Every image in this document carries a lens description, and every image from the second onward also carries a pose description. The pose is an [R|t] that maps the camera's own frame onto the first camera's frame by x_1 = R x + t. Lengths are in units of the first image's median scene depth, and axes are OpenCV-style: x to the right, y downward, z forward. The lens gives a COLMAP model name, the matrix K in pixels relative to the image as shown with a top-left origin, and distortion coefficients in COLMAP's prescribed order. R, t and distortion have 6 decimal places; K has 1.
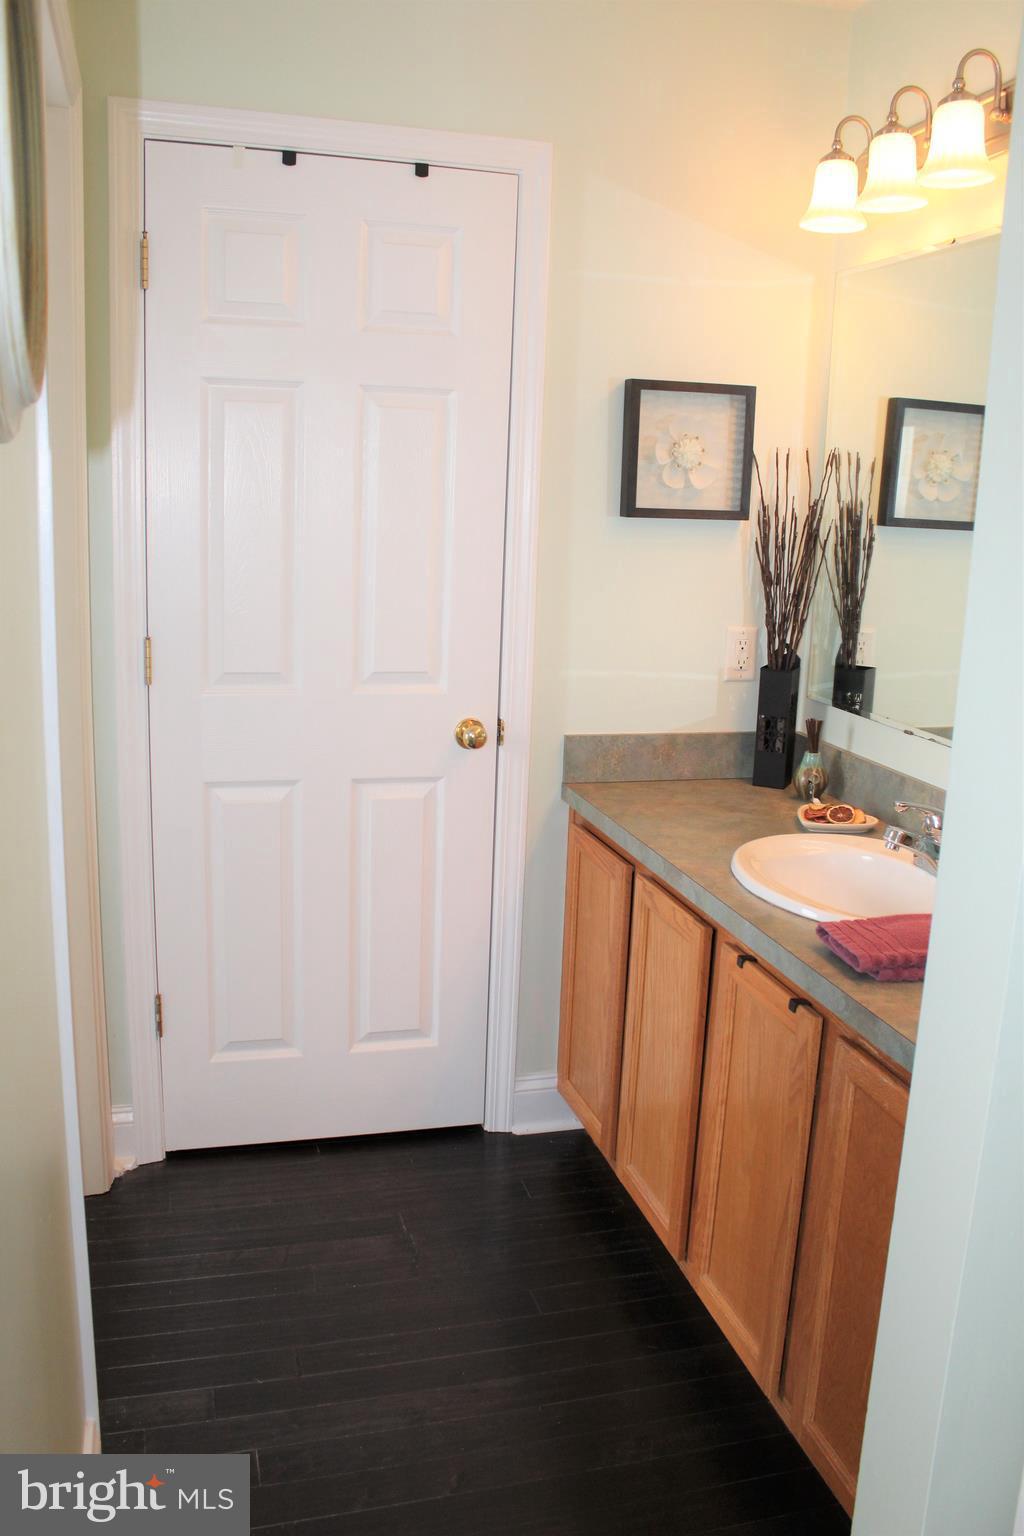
lens RADIAL K [[1281.7, 0, 512.0], [0, 1281.7, 768.0], [0, 0, 1]] dist [-0.170231, 0.160635]
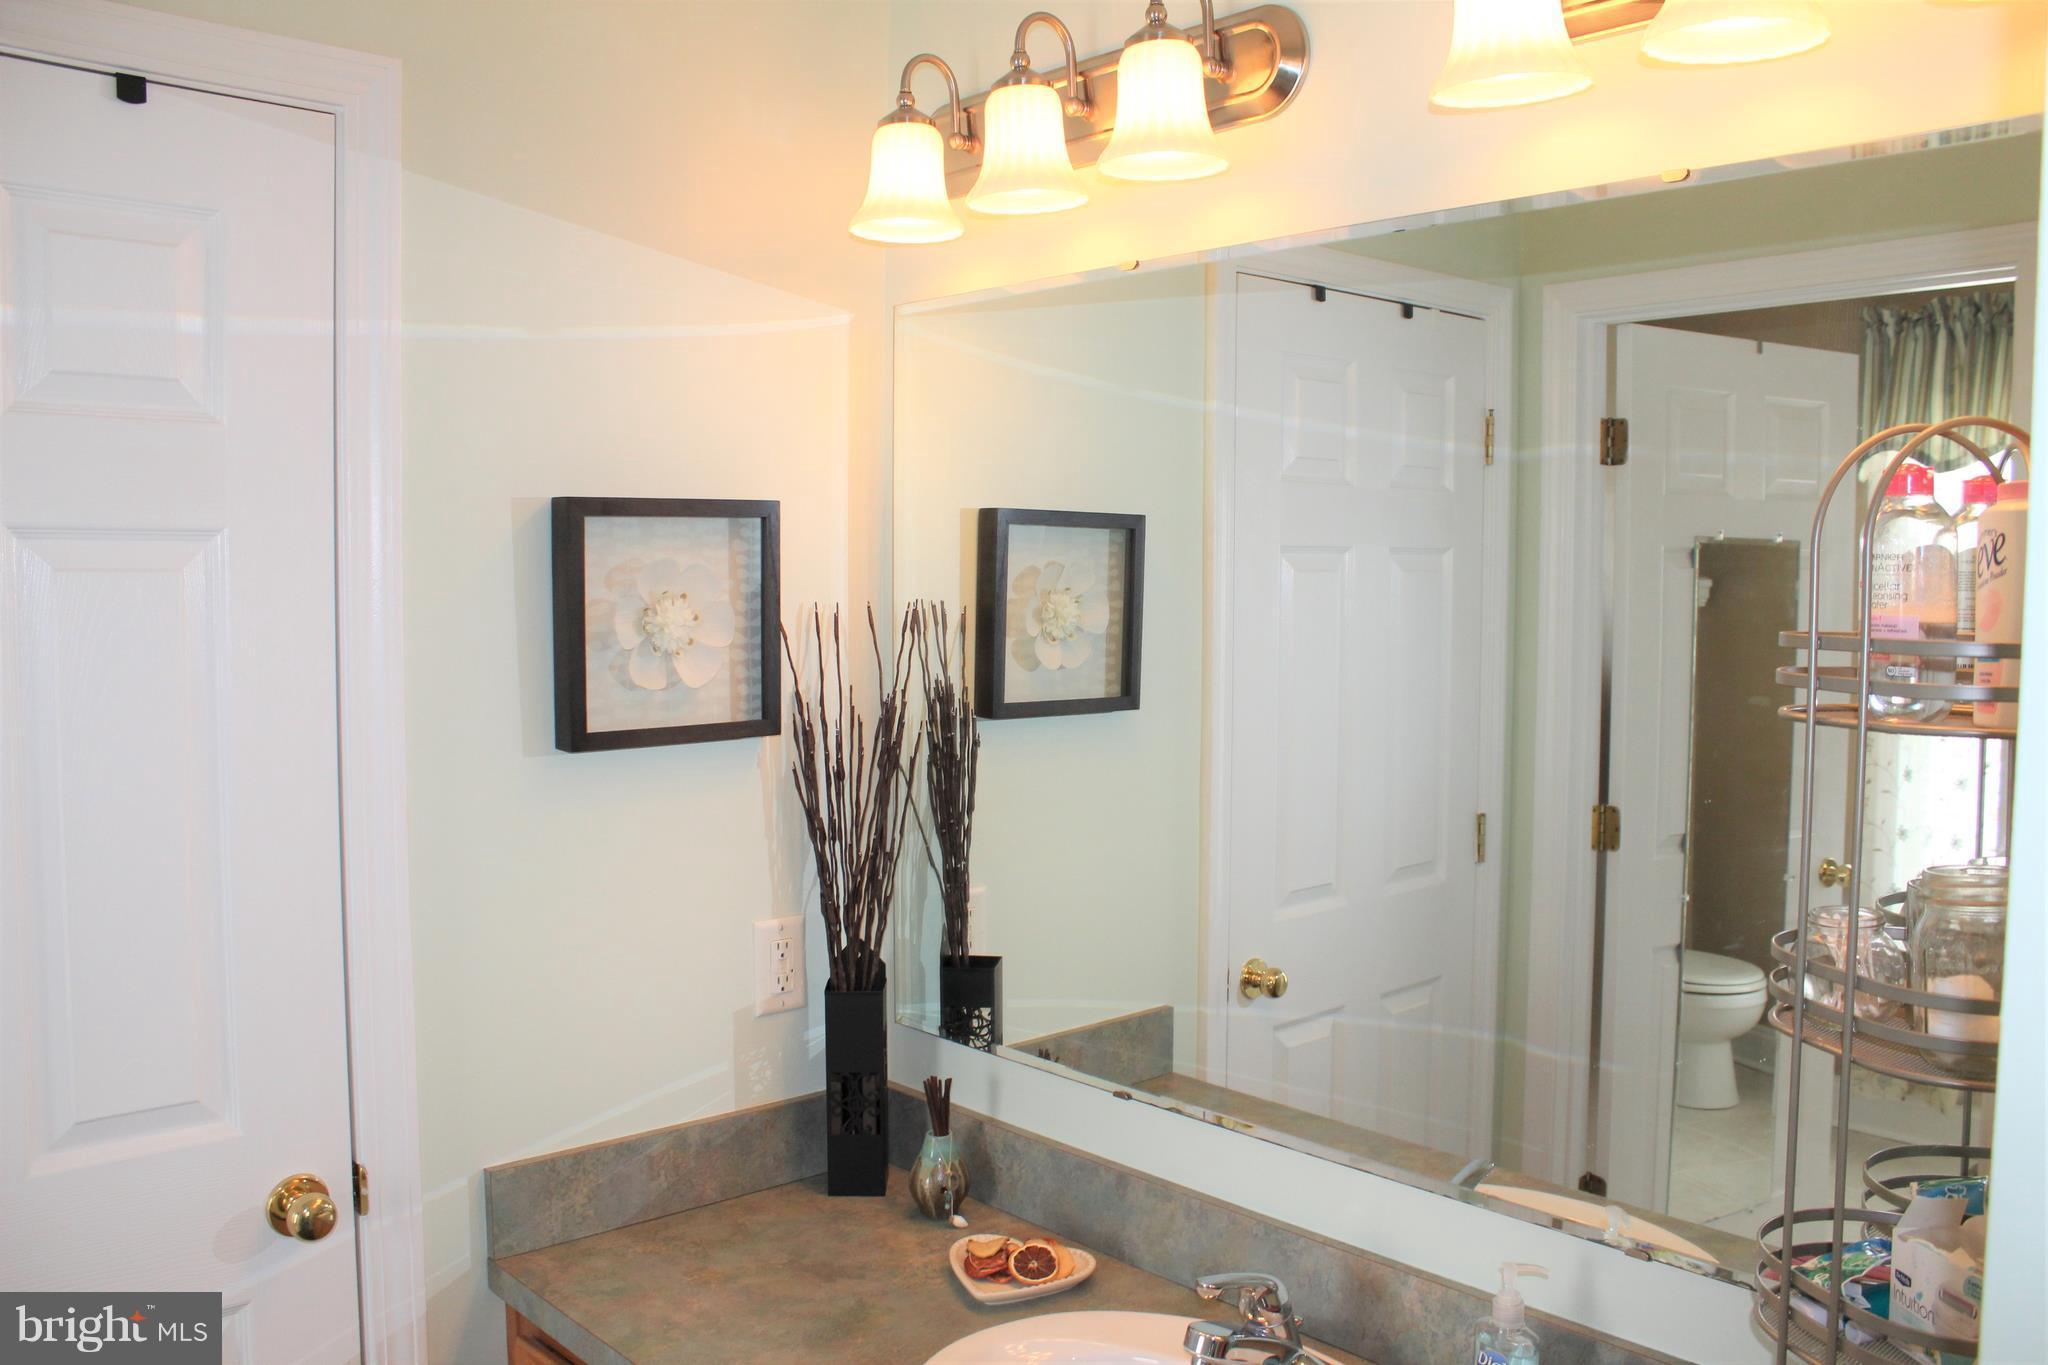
lens RADIAL K [[1709.0, 0, 1024.0], [0, 1709.0, 682.5], [0, 0, 1]] dist [-0.170231, 0.160635]
pose [[0.894871, -0.059885, 0.442290, -0.050848], [0.122718, 0.985777, -0.114820, -0.118095], [-0.429123, 0.157026, 0.889492, 0.274650]]
